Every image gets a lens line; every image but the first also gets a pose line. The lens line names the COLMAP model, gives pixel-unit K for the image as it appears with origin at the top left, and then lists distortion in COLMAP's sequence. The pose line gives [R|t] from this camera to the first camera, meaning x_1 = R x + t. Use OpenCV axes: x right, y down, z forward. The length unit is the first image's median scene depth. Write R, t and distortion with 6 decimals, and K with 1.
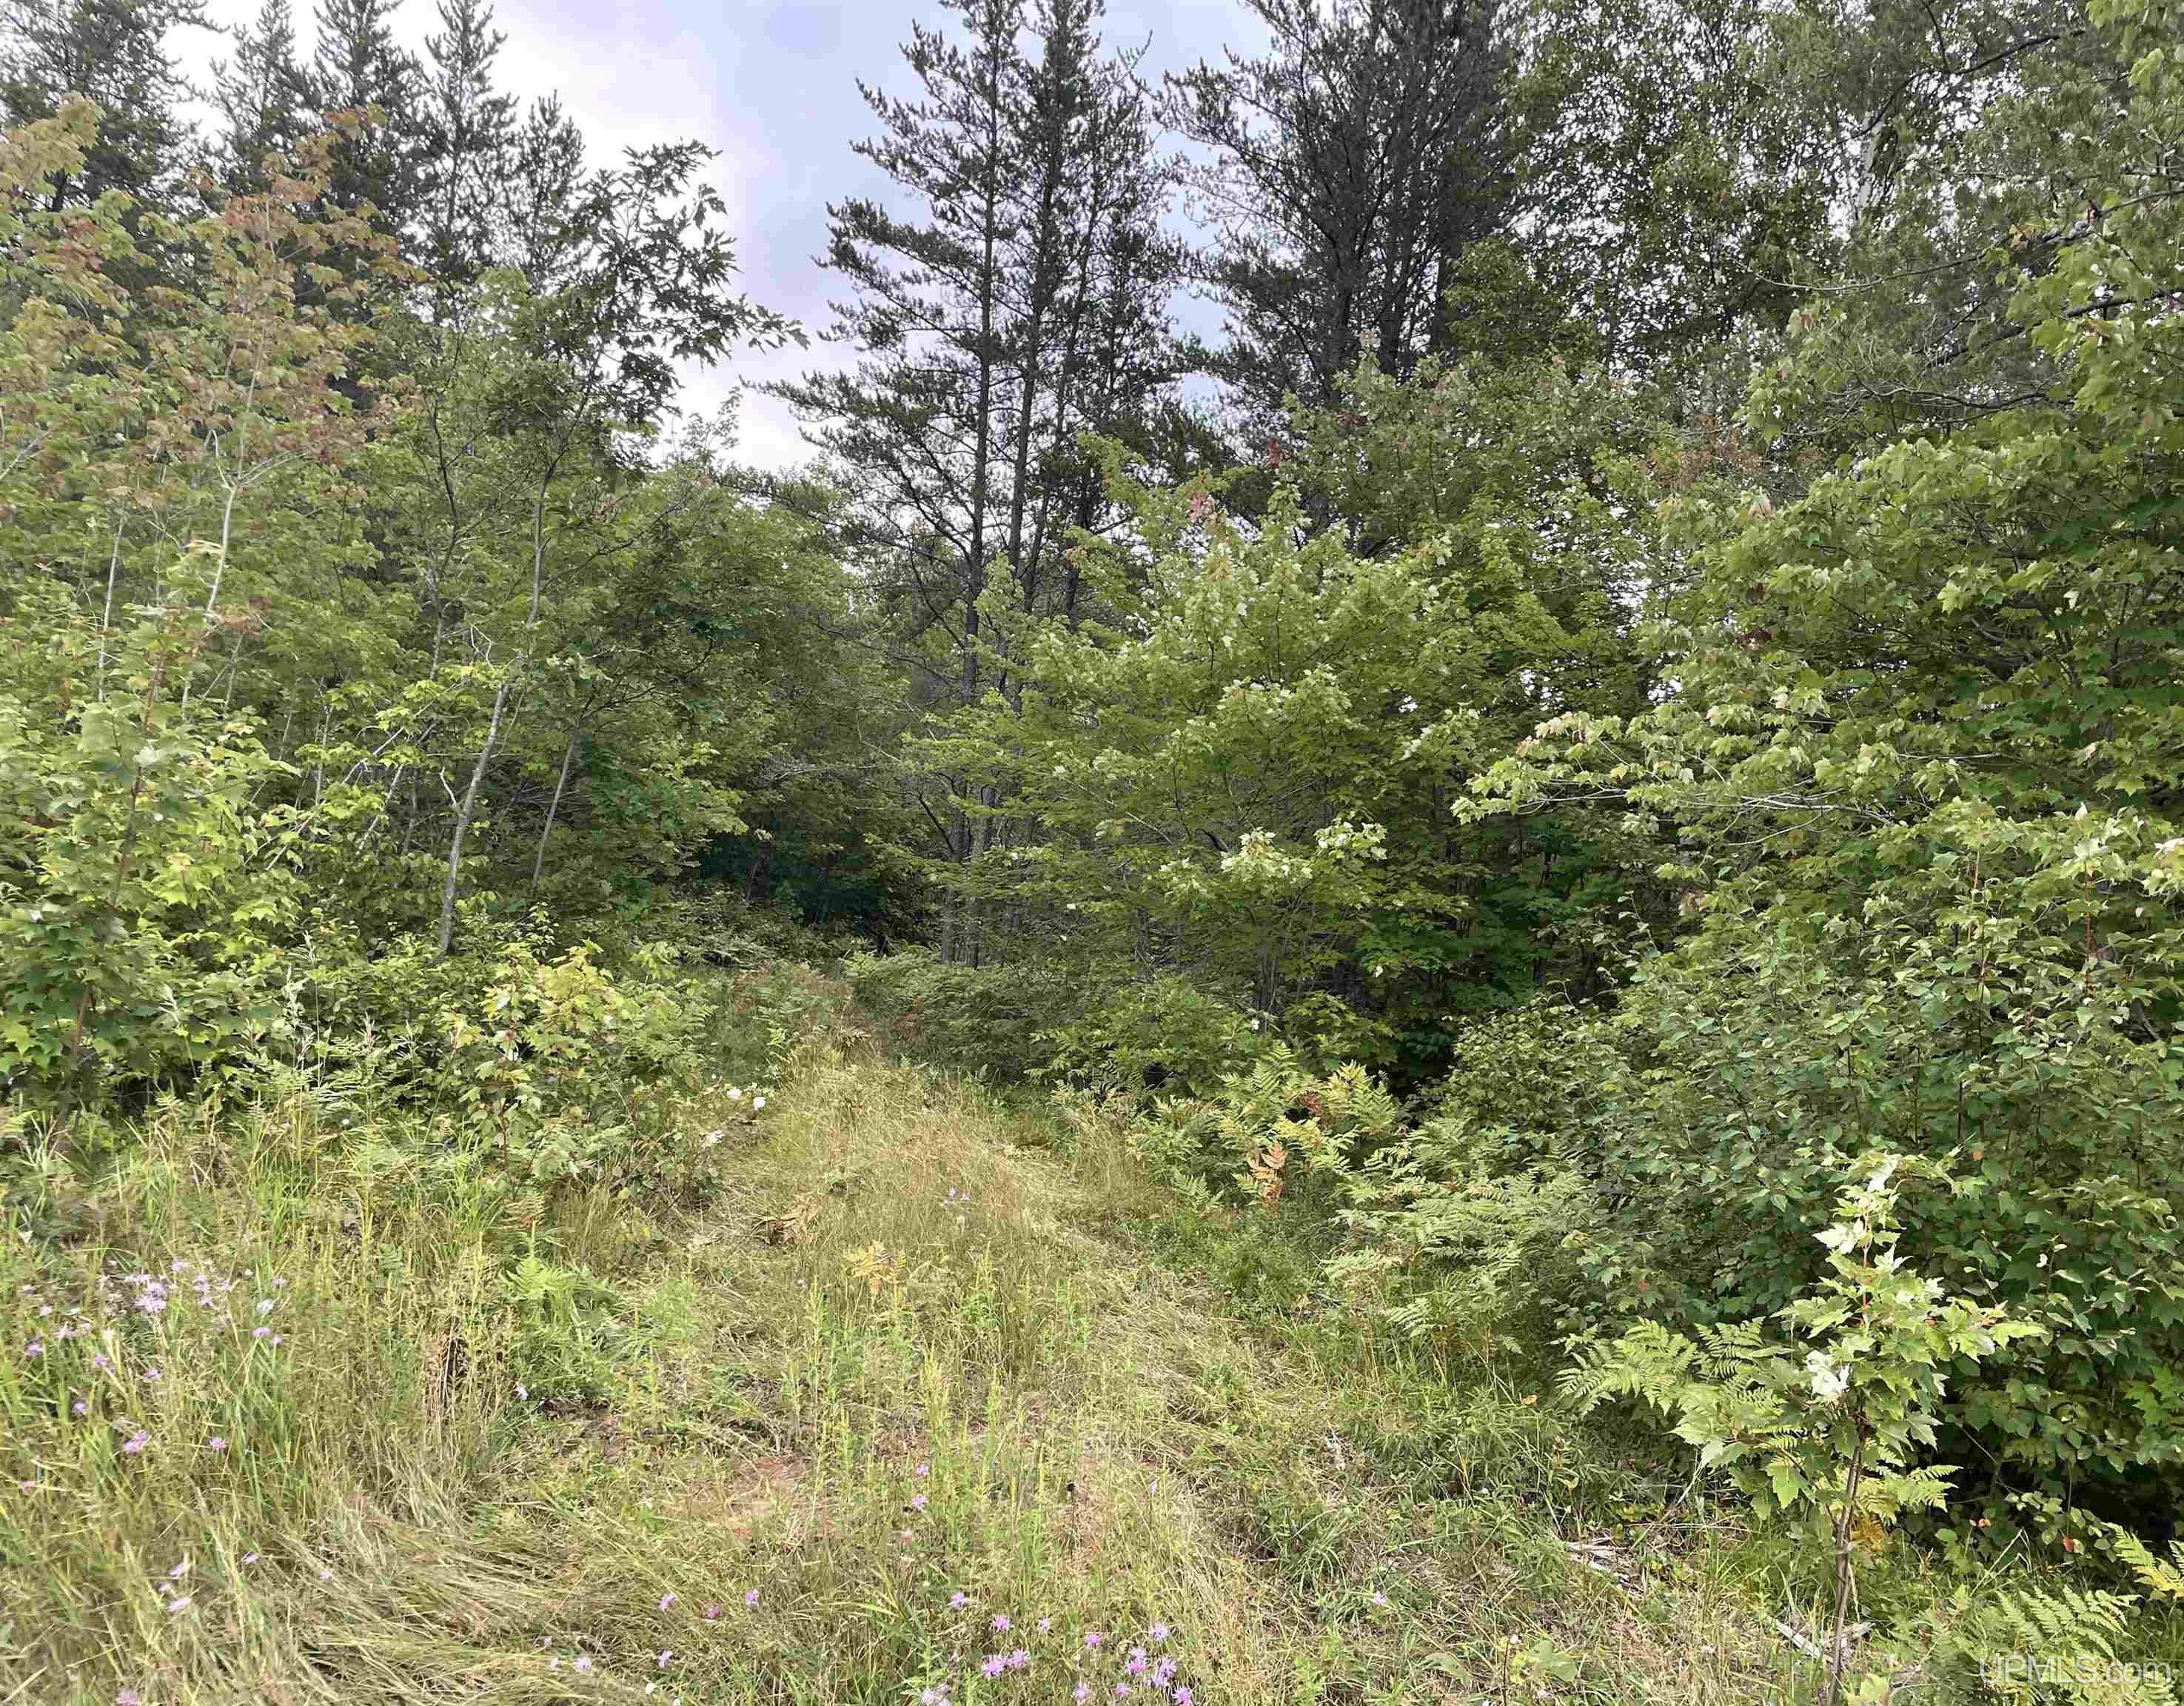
lens RADIAL K [[2143.1, 0, 1087.0], [0, 2143.1, 870.9], [0, 0, 1]] dist [0.047977, 0.000241]
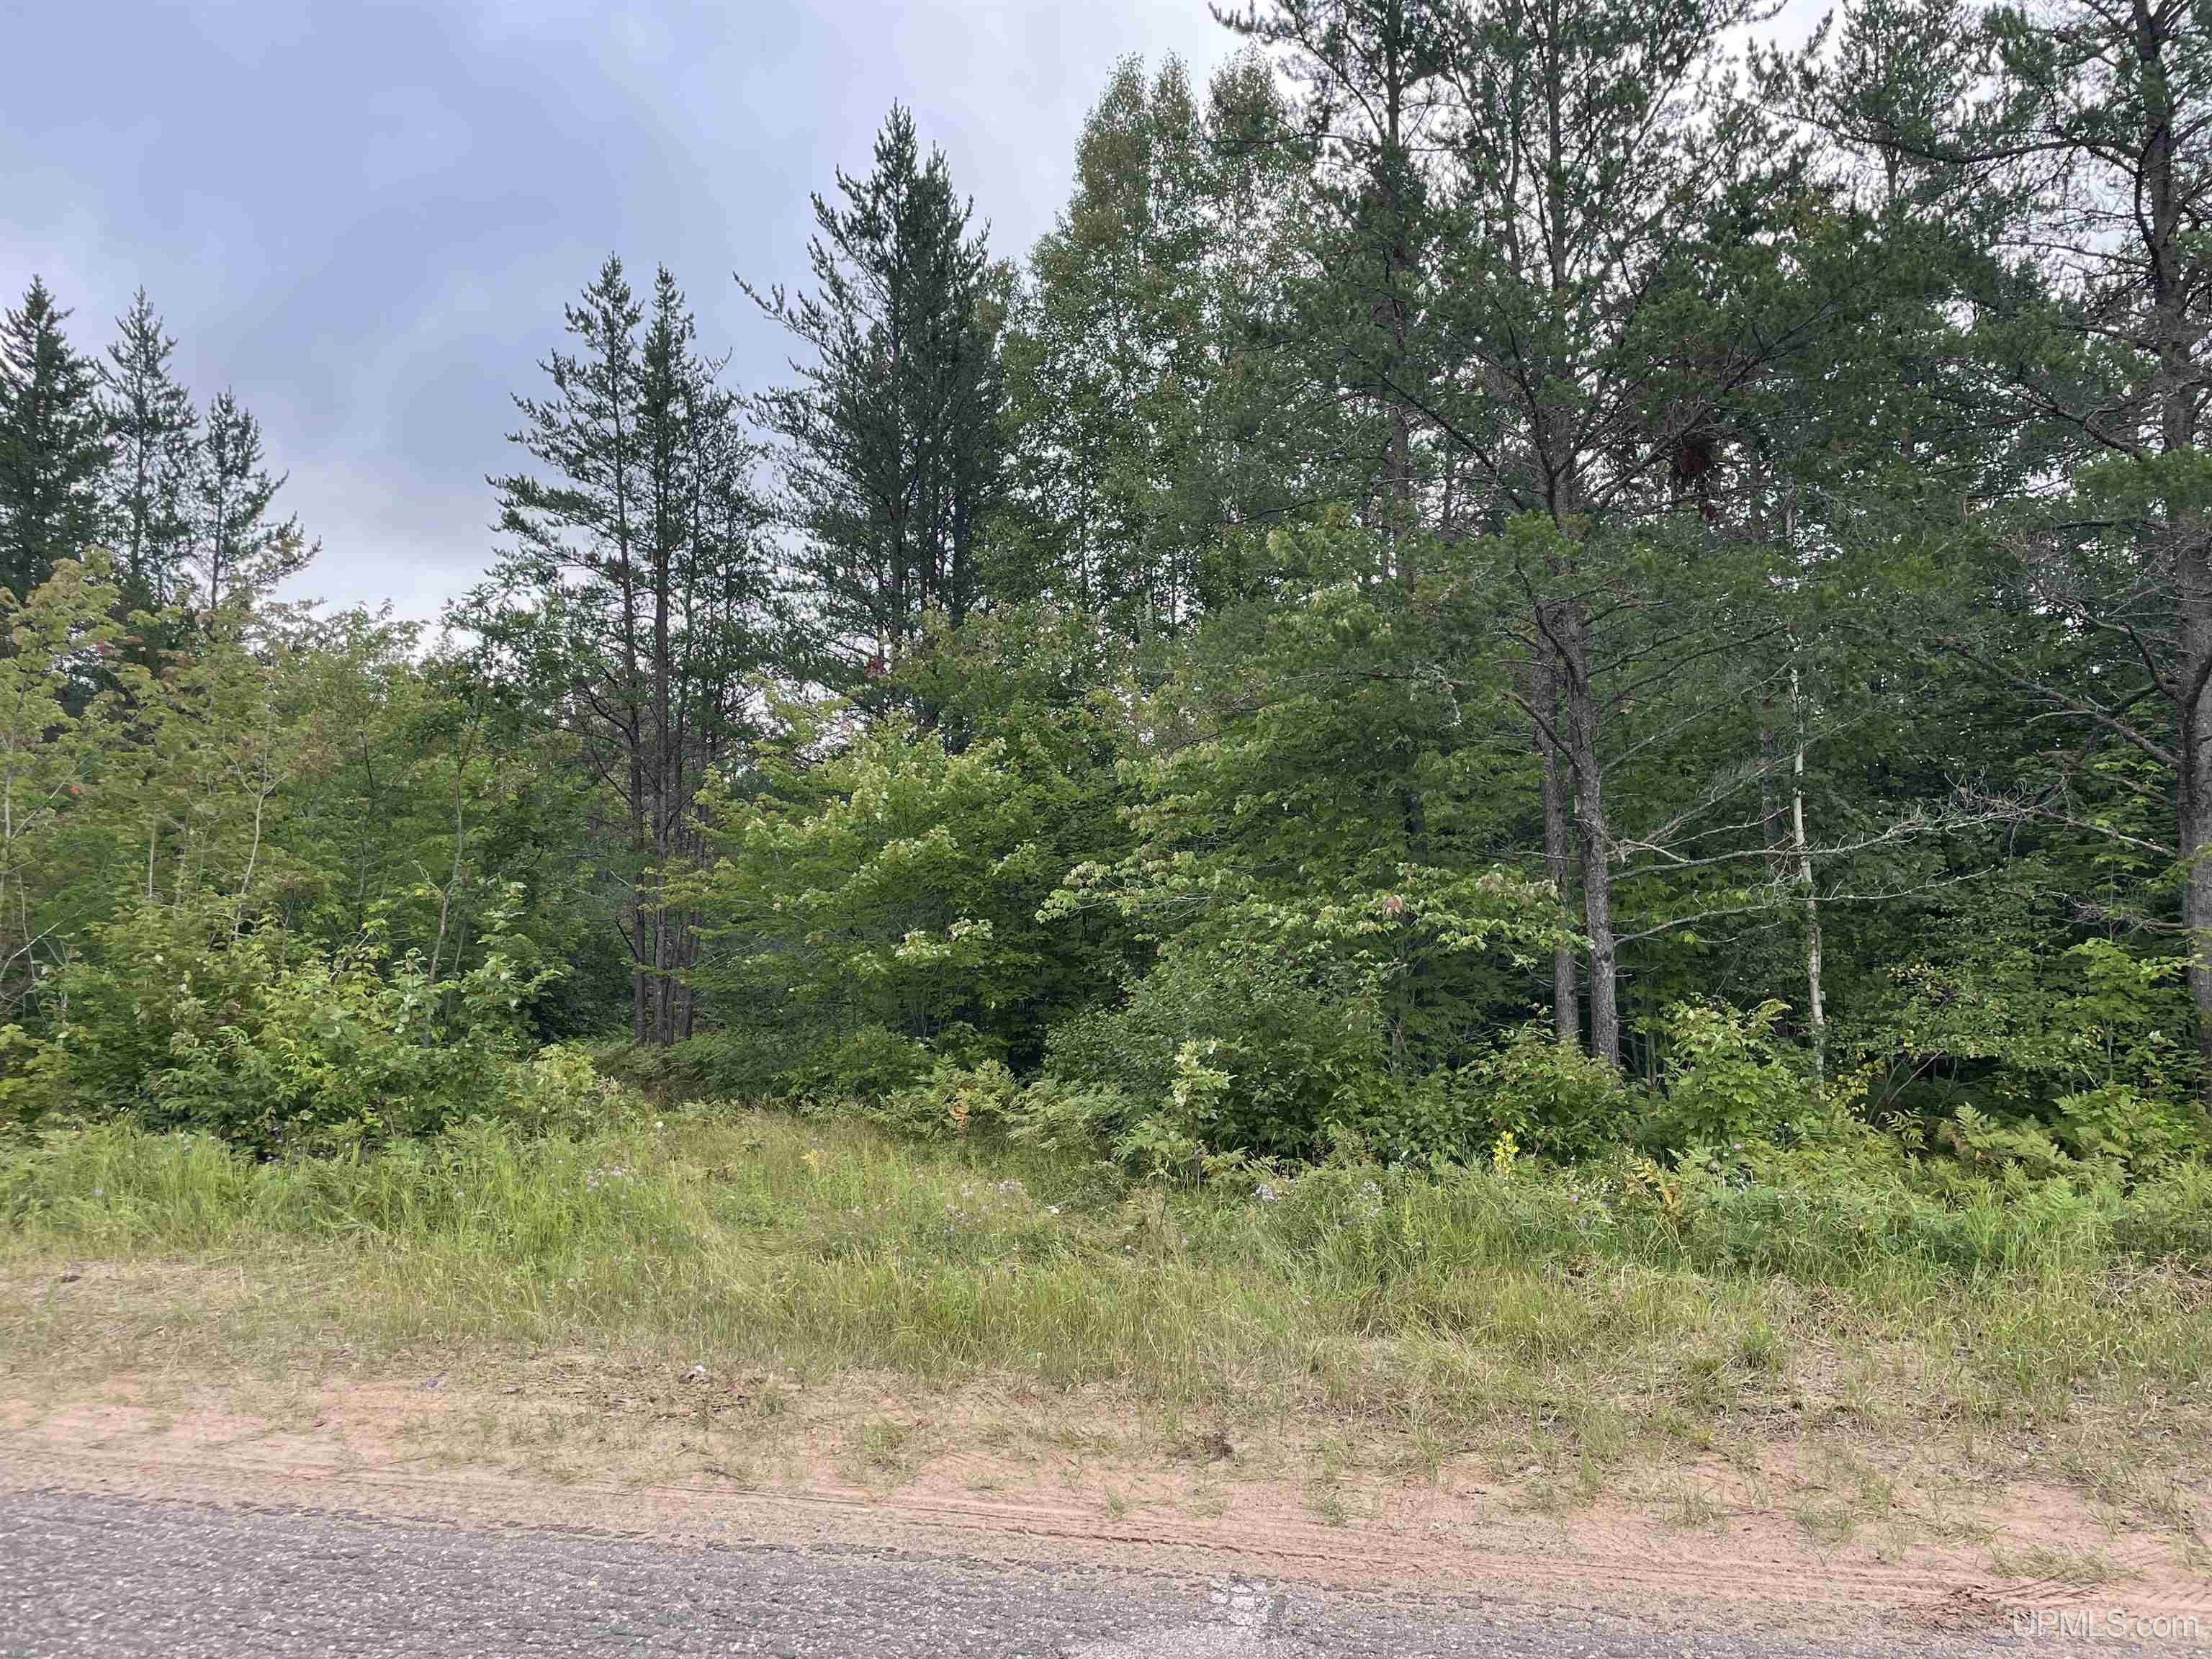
lens RADIAL K [[1674.5, 0, 1125.5], [0, 1674.5, 826.8], [0, 0, 1]] dist [0.081895, -0.119570]
pose [[0.965669, -0.101923, 0.238946, -0.057077], [0.117050, 0.991869, -0.049959, -0.012129], [-0.231911, 0.076212, 0.969747, -0.272529]]
